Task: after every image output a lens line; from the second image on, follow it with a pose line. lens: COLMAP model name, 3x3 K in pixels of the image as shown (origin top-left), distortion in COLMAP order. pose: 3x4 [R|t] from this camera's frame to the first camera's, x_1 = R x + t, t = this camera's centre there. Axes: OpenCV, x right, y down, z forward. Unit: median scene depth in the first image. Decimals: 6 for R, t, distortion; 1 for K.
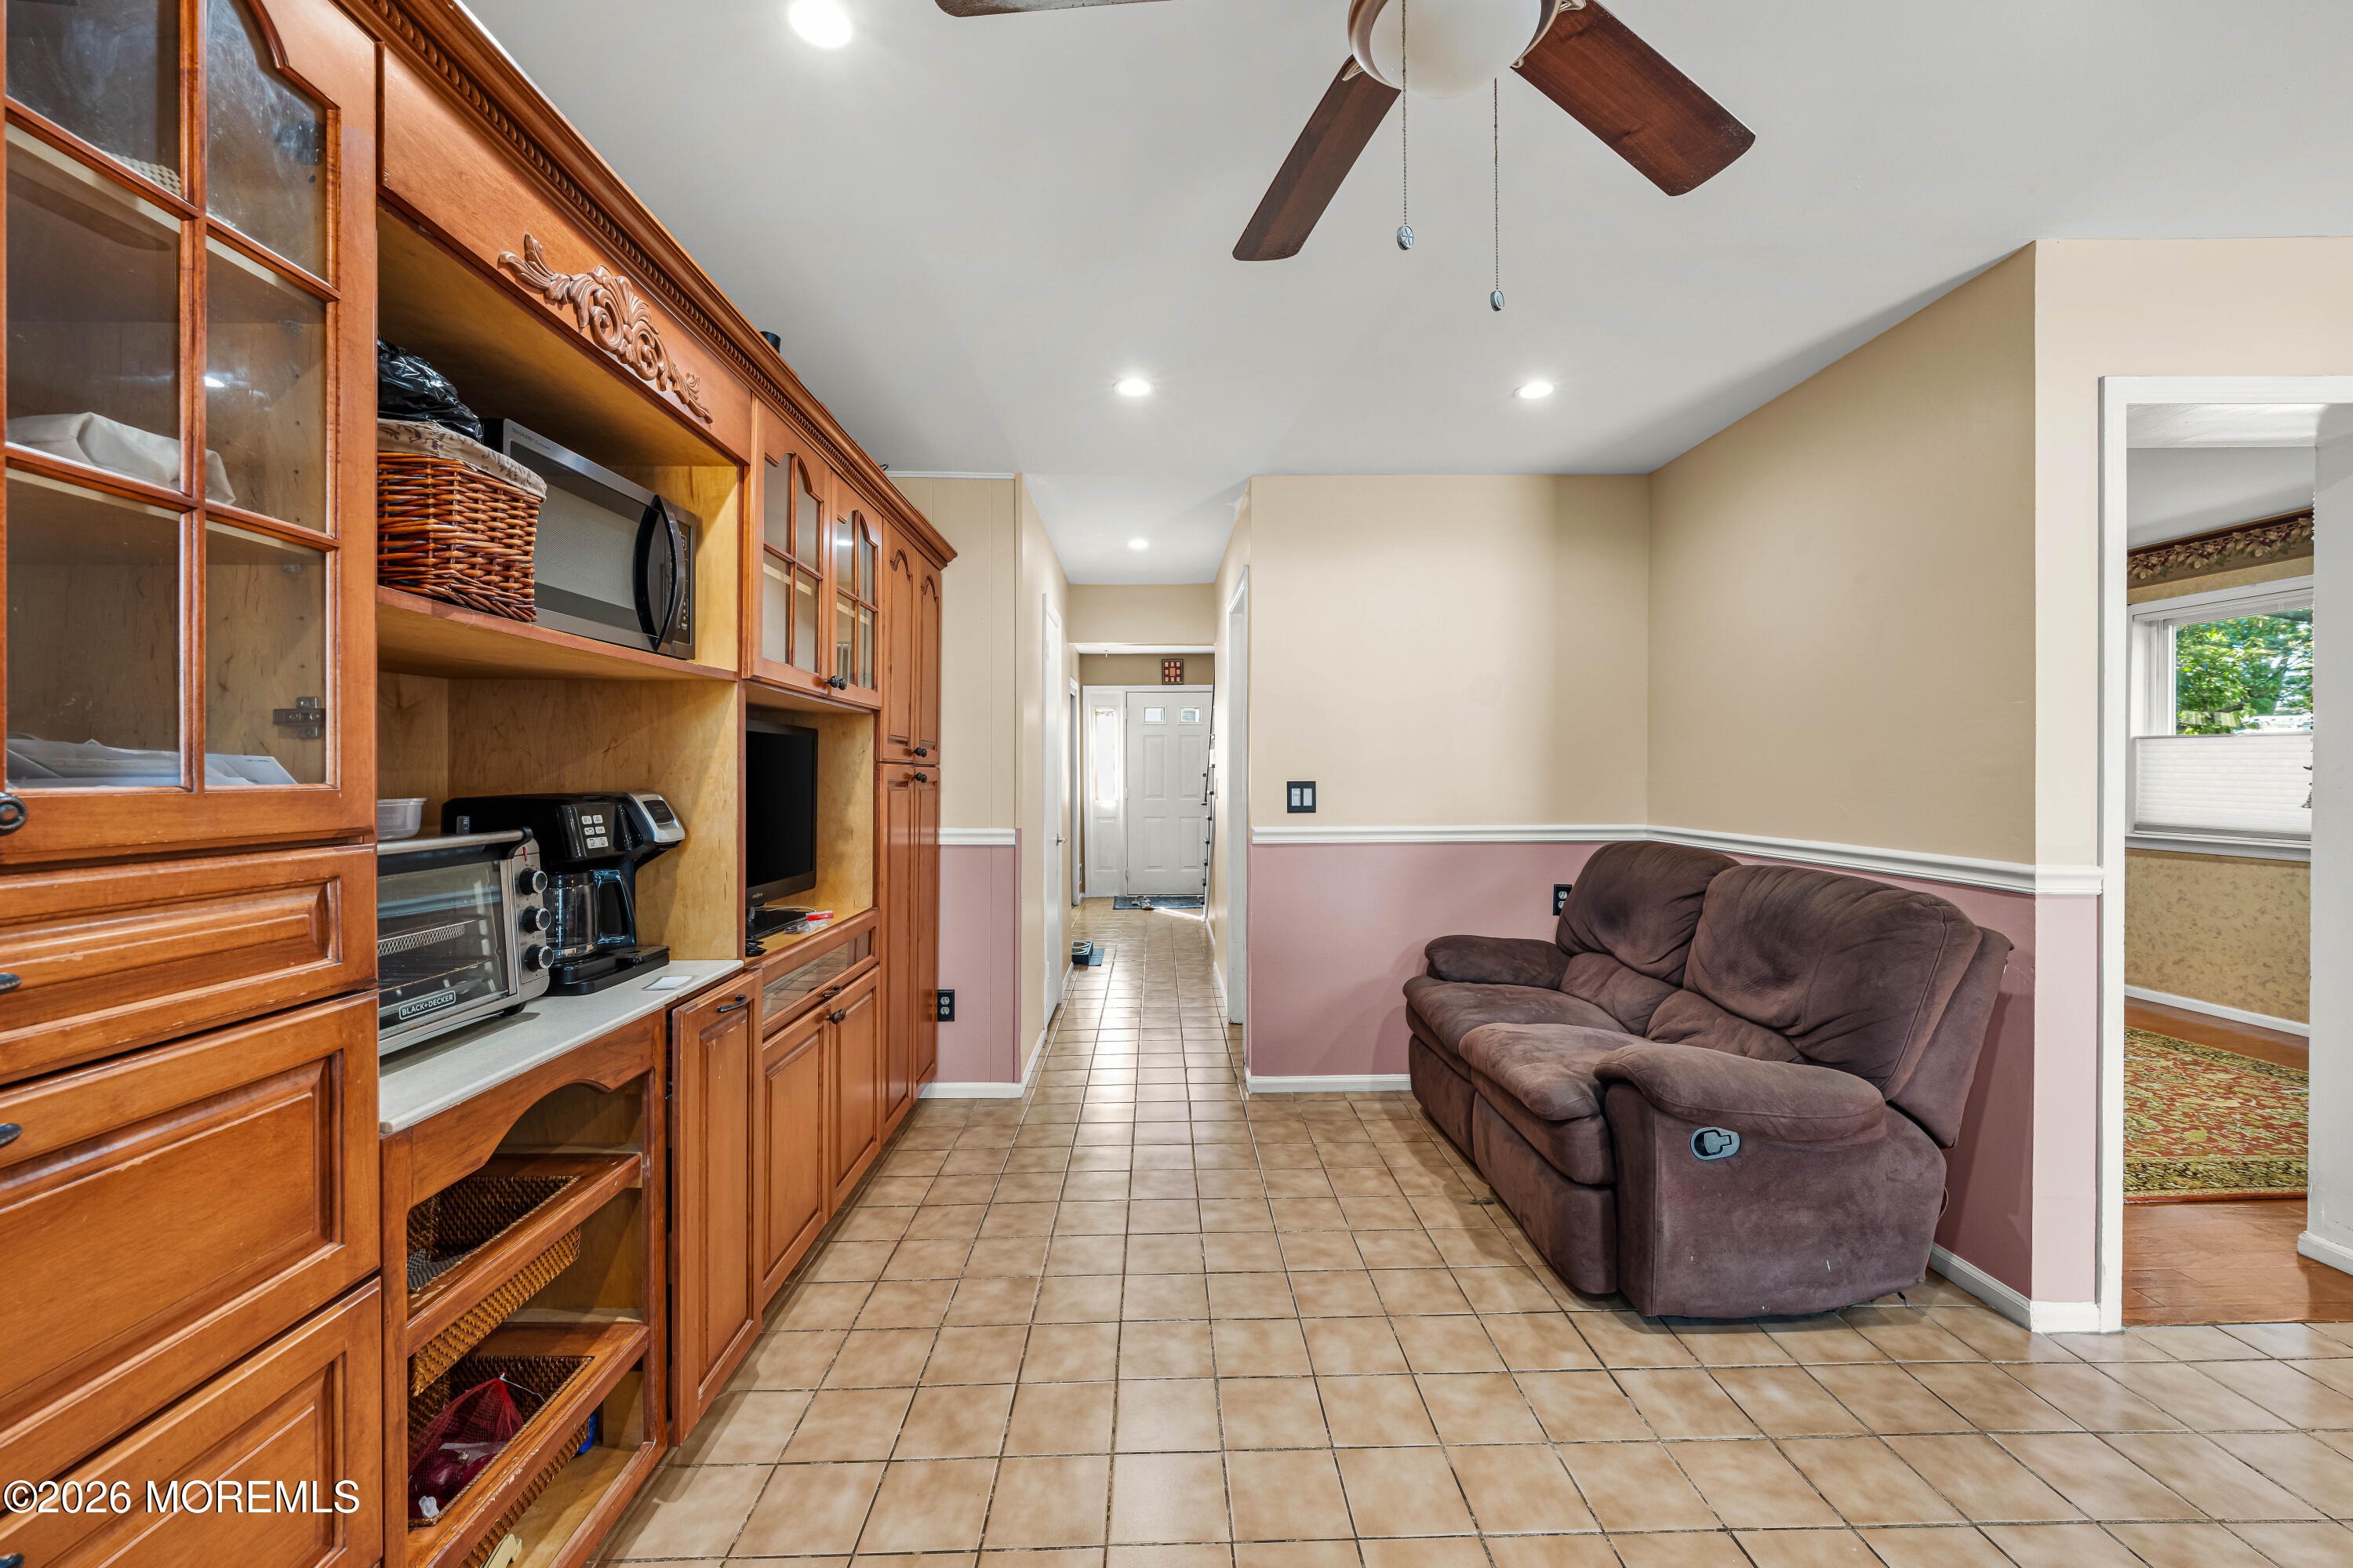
lens RADIAL K [[931.9, 0, 1179.1], [0, 931.9, 769.1], [0, 0, 1]] dist [-0.001103, 0.000278]
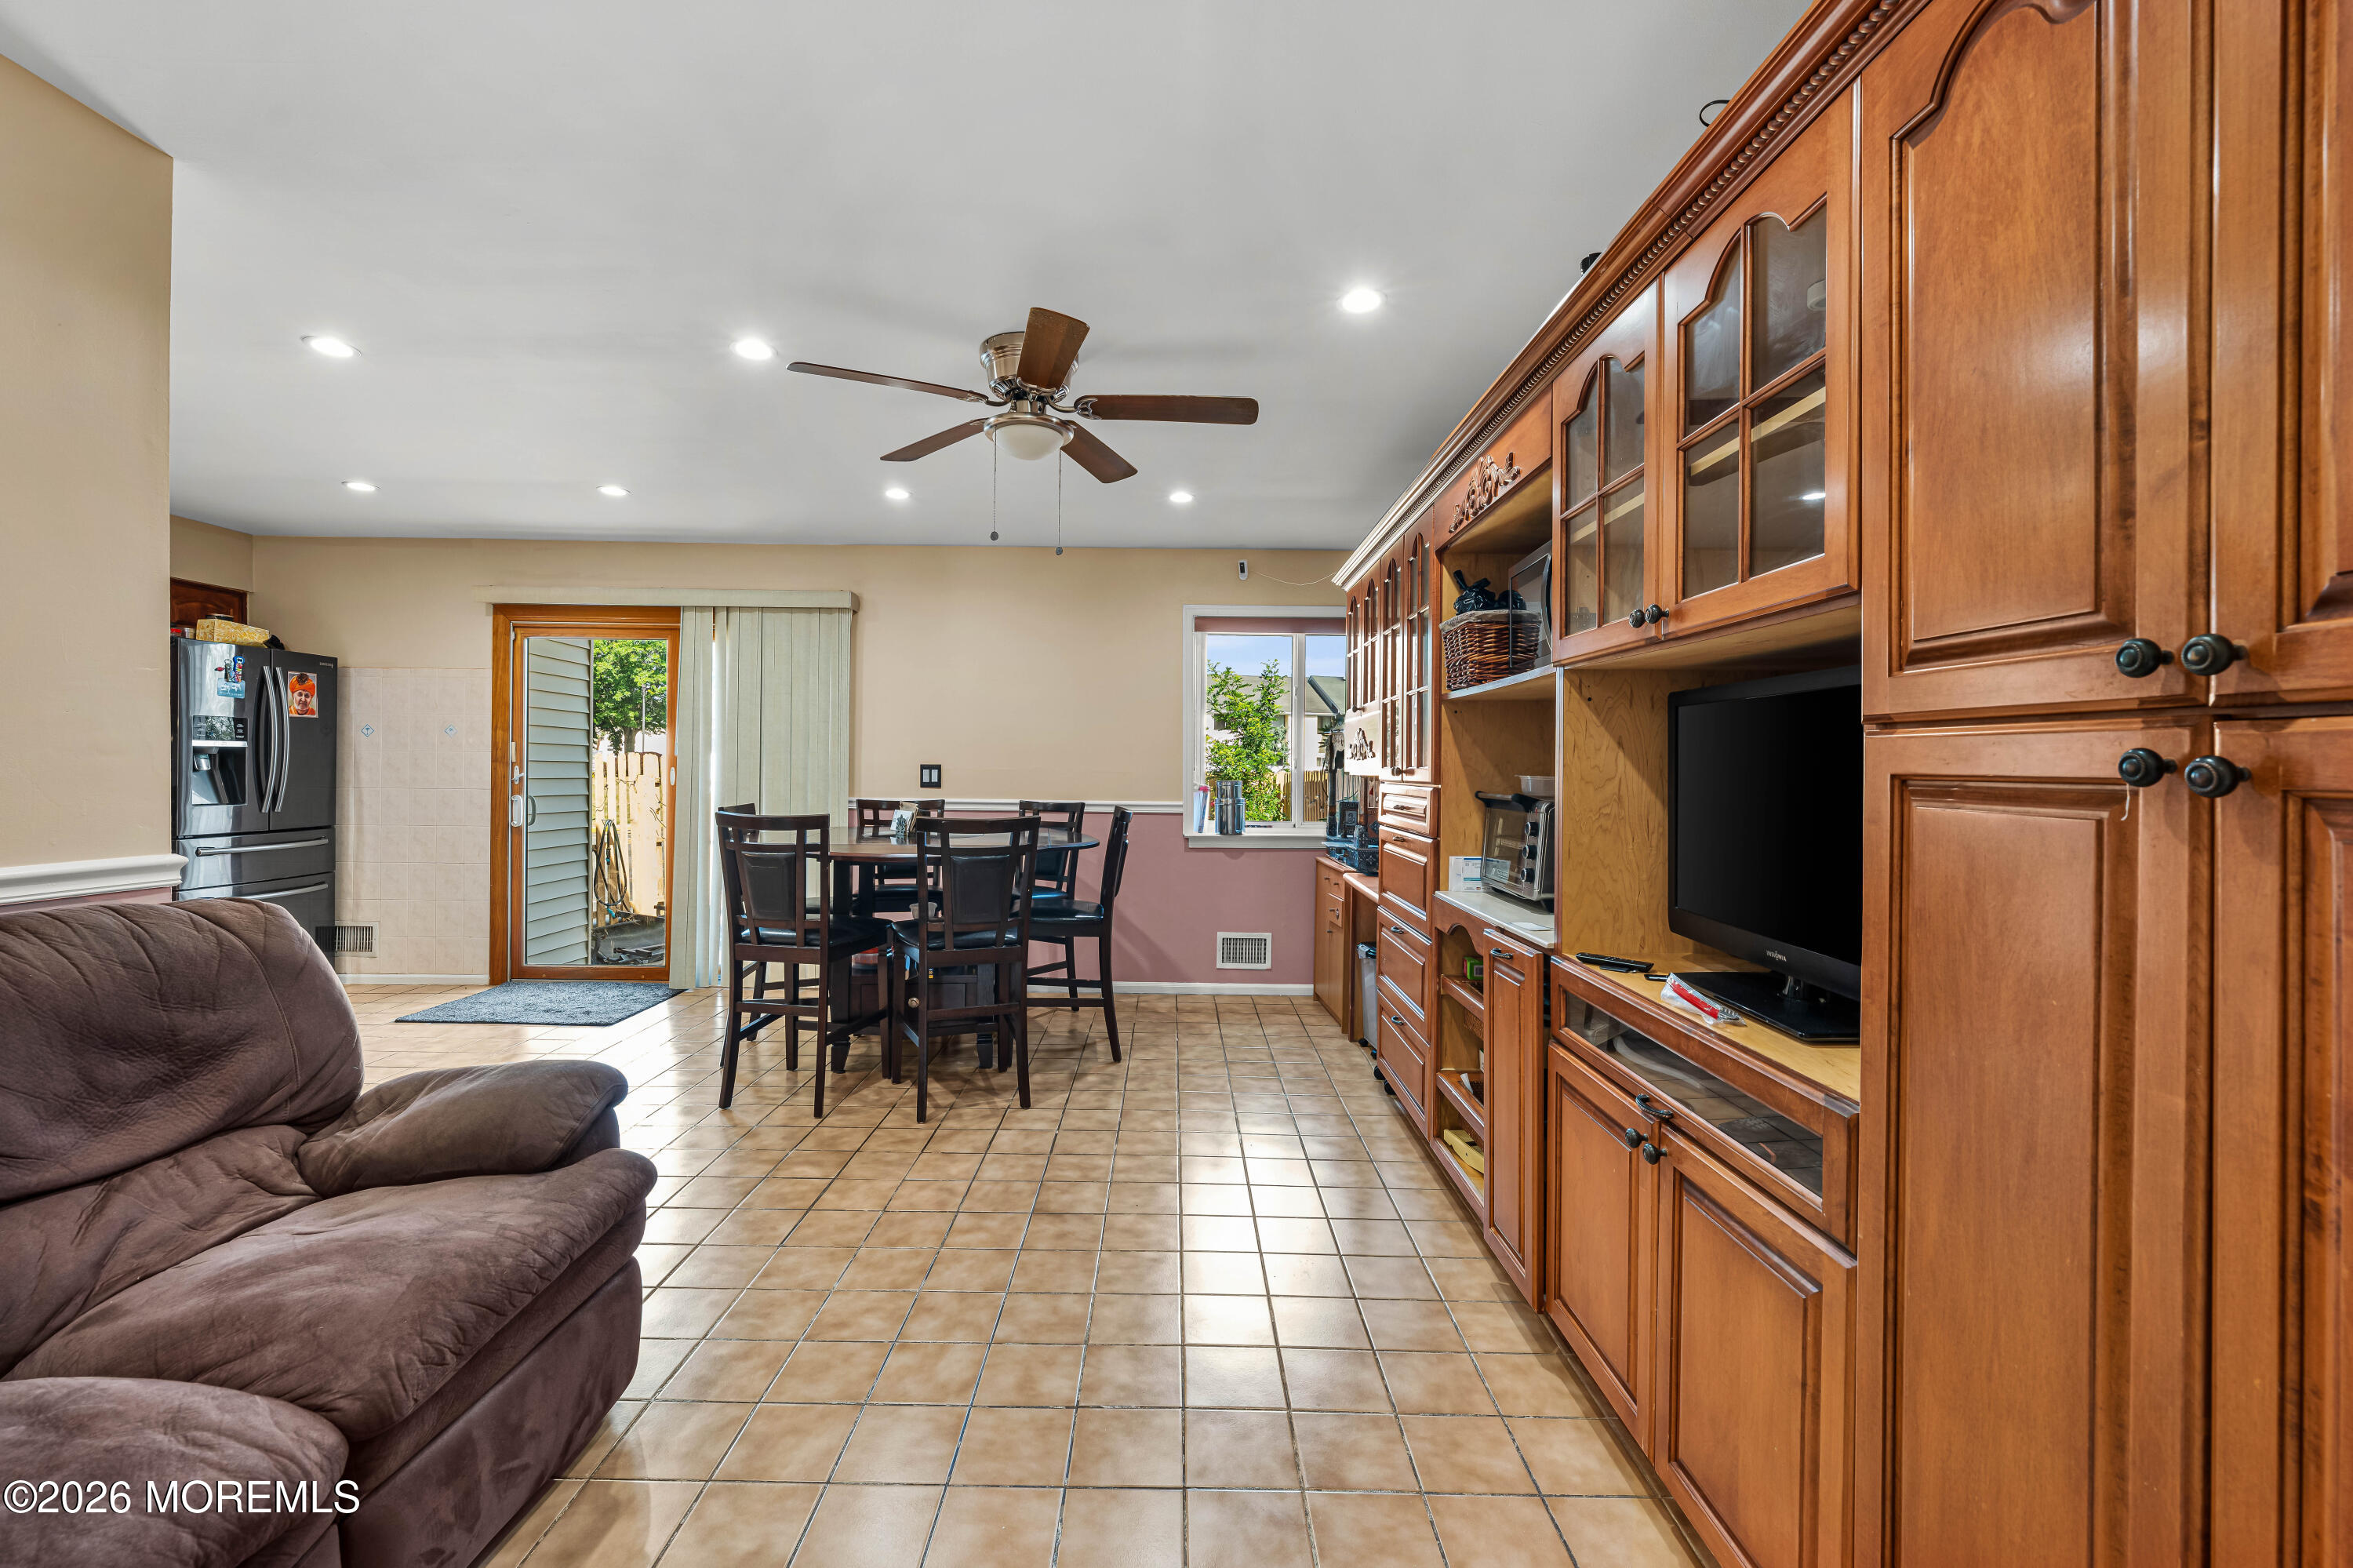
lens RADIAL K [[994.5, 0, 1169.8], [0, 994.5, 766.1], [0, 0, 1]] dist [-0.000506, -0.000383]
pose [[-0.999563, -0.009377, 0.028019, -0.062173], [-0.009492, 0.999947, -0.003957, 0.012779], [-0.027981, -0.004221, -0.999600, 1.695559]]
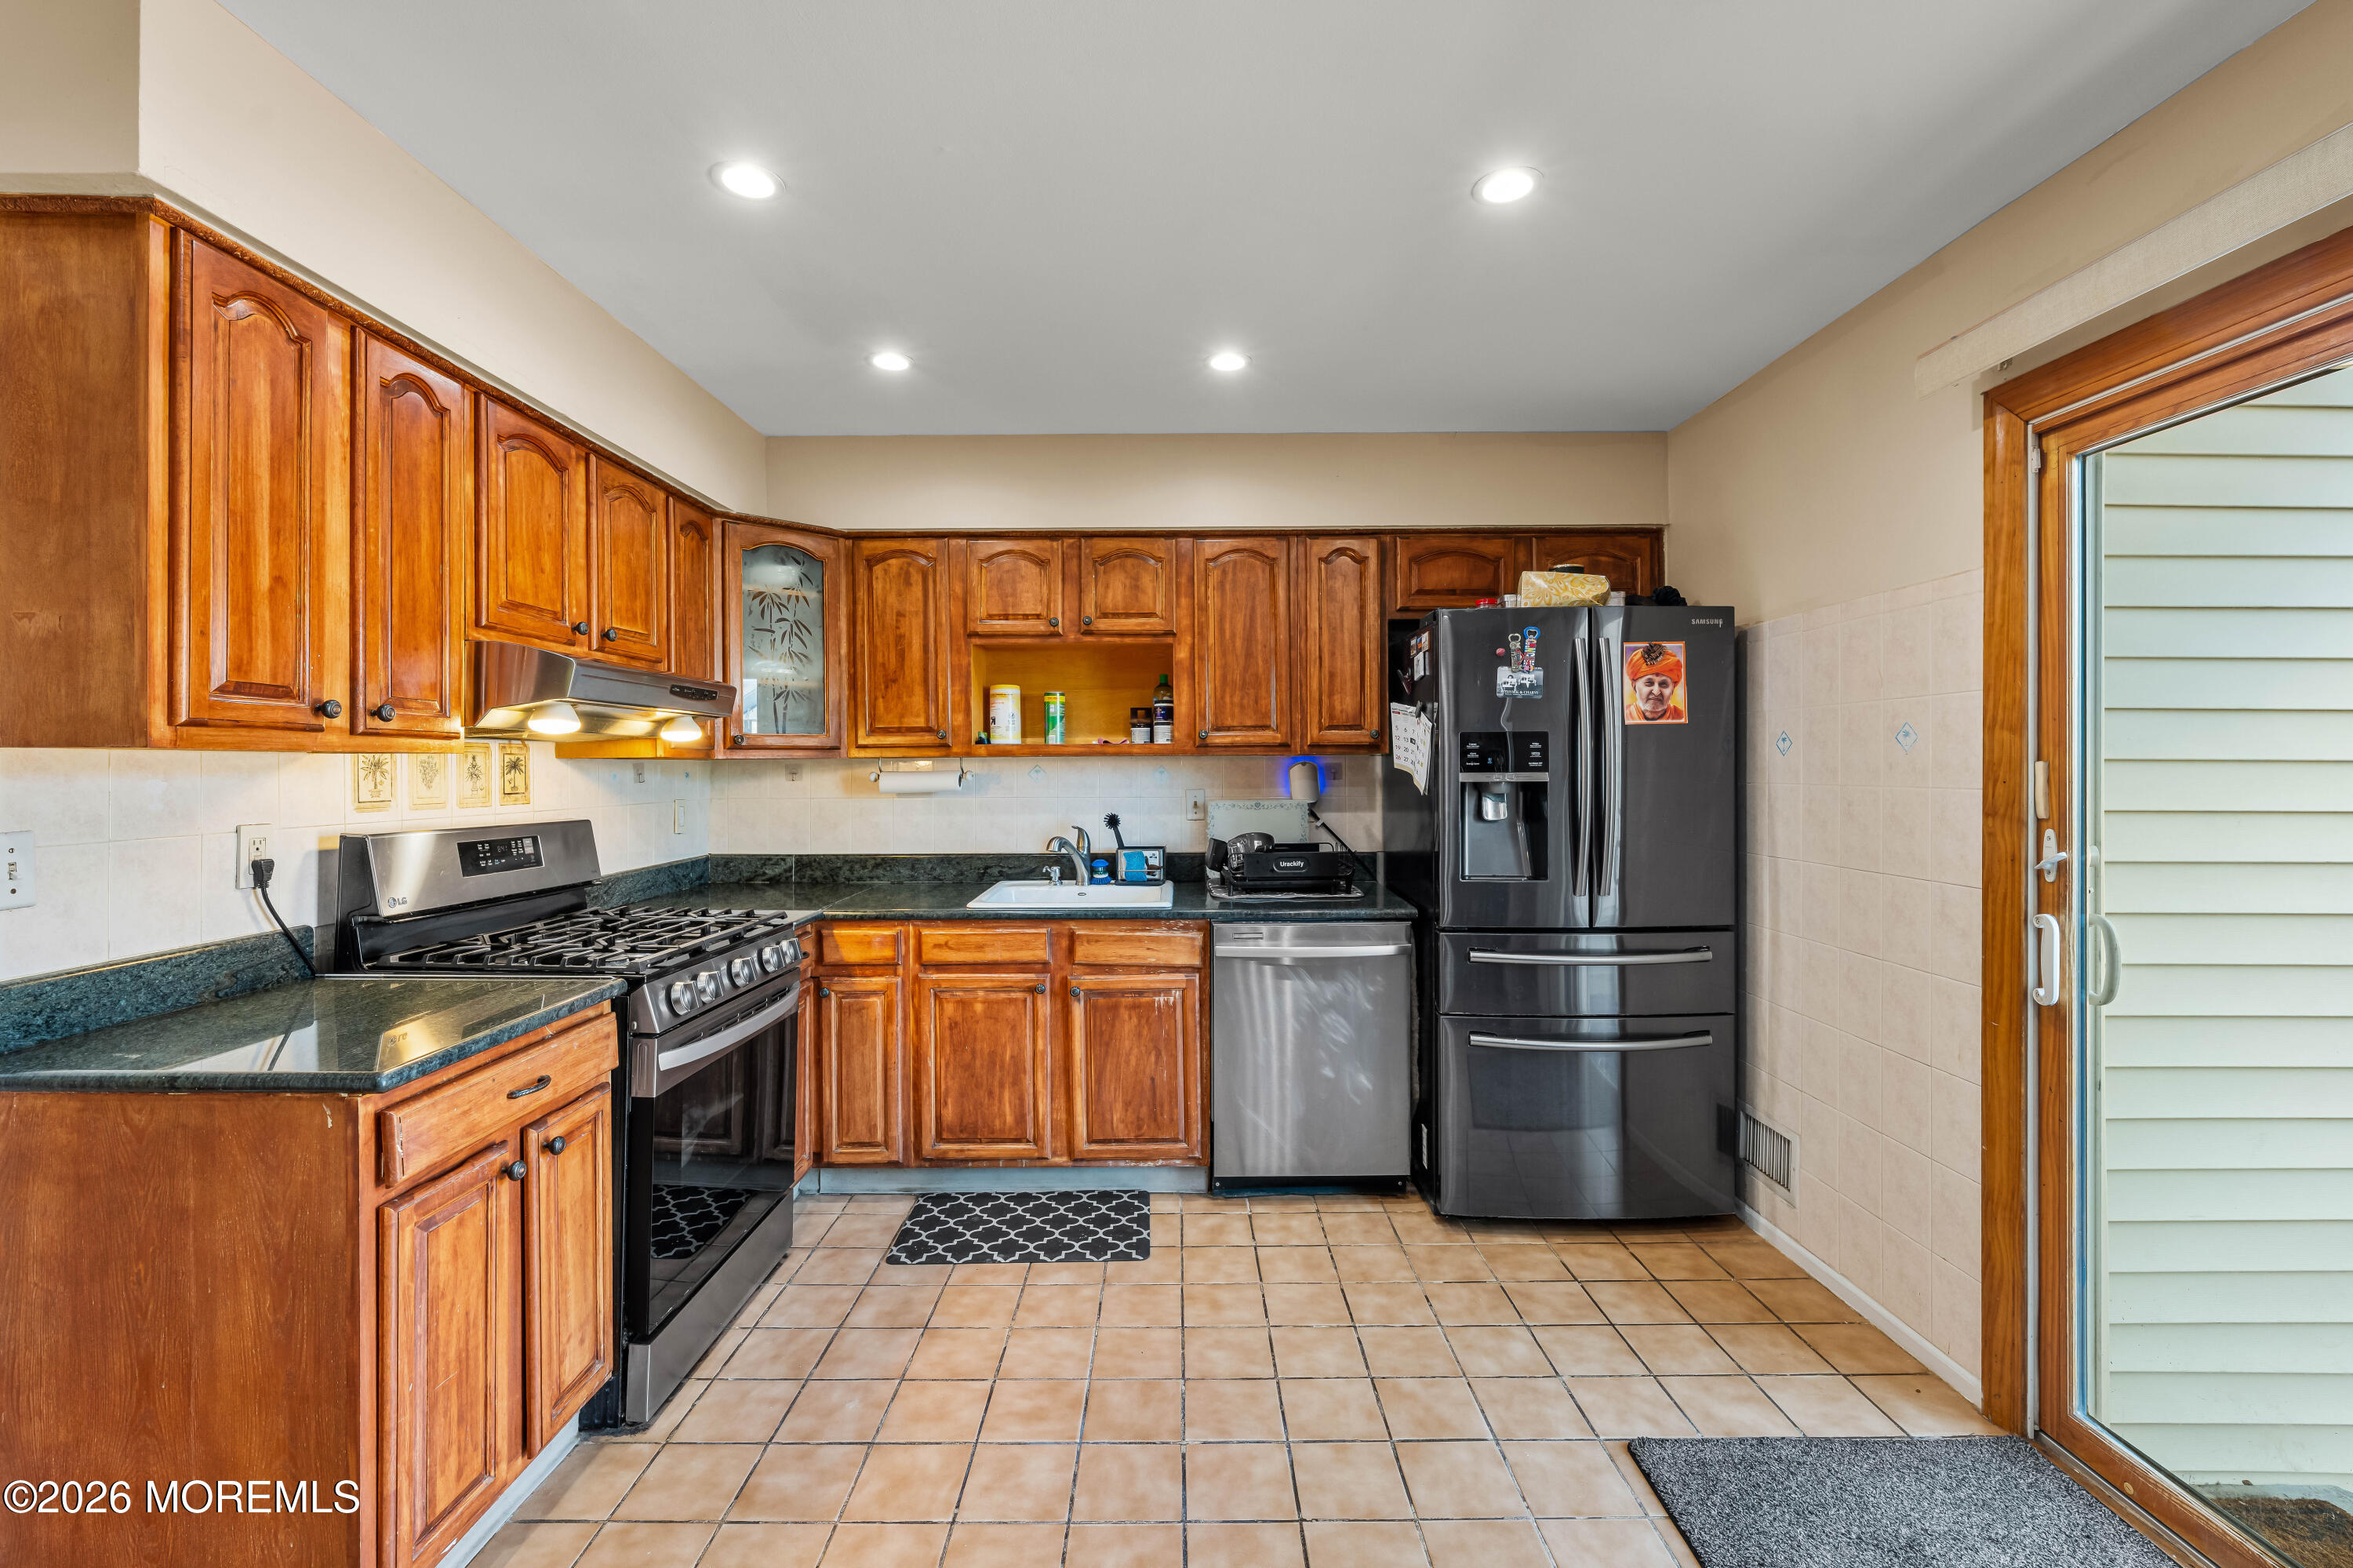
lens RADIAL K [[997.5, 0, 1177.8], [0, 997.5, 769.6], [0, 0, 1]] dist [-0.000602, -0.000162]
pose [[0.024377, -0.002300, 0.999700, 0.684117], [0.002531, 0.999994, 0.002239, -0.034025], [-0.999700, 0.002475, 0.024383, 0.140804]]
